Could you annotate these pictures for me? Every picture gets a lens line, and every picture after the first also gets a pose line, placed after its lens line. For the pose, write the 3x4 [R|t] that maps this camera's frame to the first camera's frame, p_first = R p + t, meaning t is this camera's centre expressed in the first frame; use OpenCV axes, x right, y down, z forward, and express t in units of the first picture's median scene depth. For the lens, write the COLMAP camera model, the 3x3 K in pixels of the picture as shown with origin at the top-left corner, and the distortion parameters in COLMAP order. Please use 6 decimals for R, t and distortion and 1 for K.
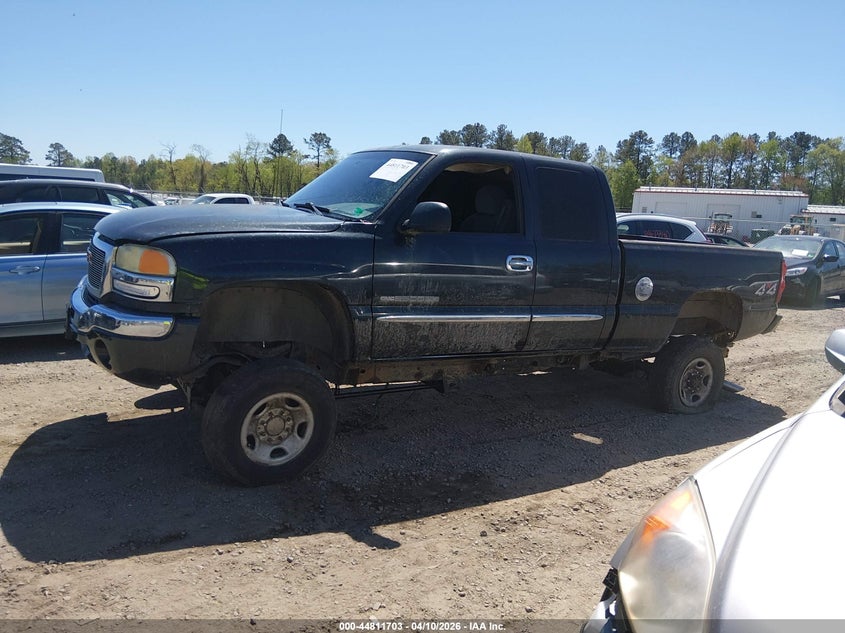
lens RADIAL K [[709.9, 0, 422.5], [0, 709.9, 316.5], [0, 0, 1]] dist [0.041425, -0.085849]
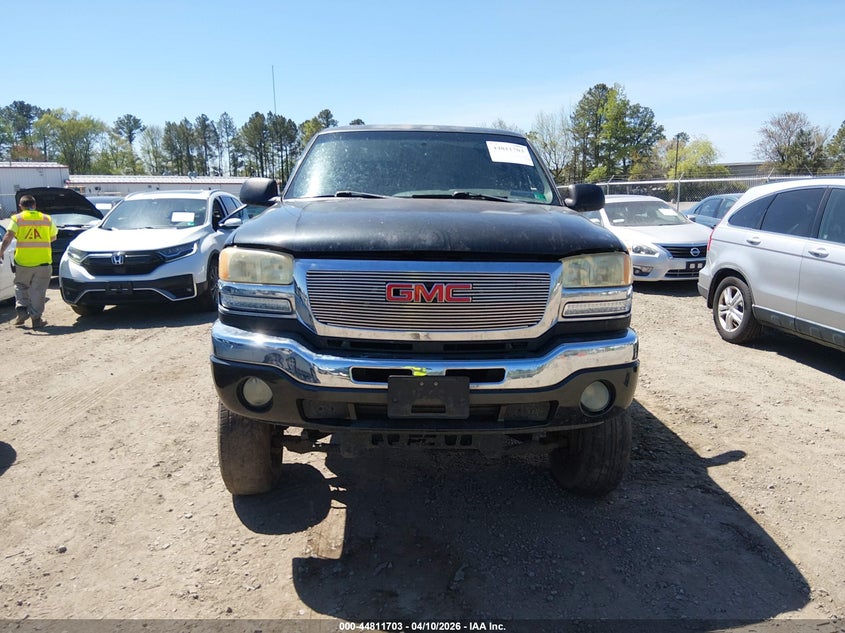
lens RADIAL K [[709.9, 0, 422.5], [0, 709.9, 316.5], [0, 0, 1]] dist [0.041425, -0.085849]
pose [[0.417499, -0.222639, 0.880981, -0.160775], [0.185807, 0.969951, 0.157069, -0.025401], [-0.889478, 0.098117, 0.446321, 0.110662]]
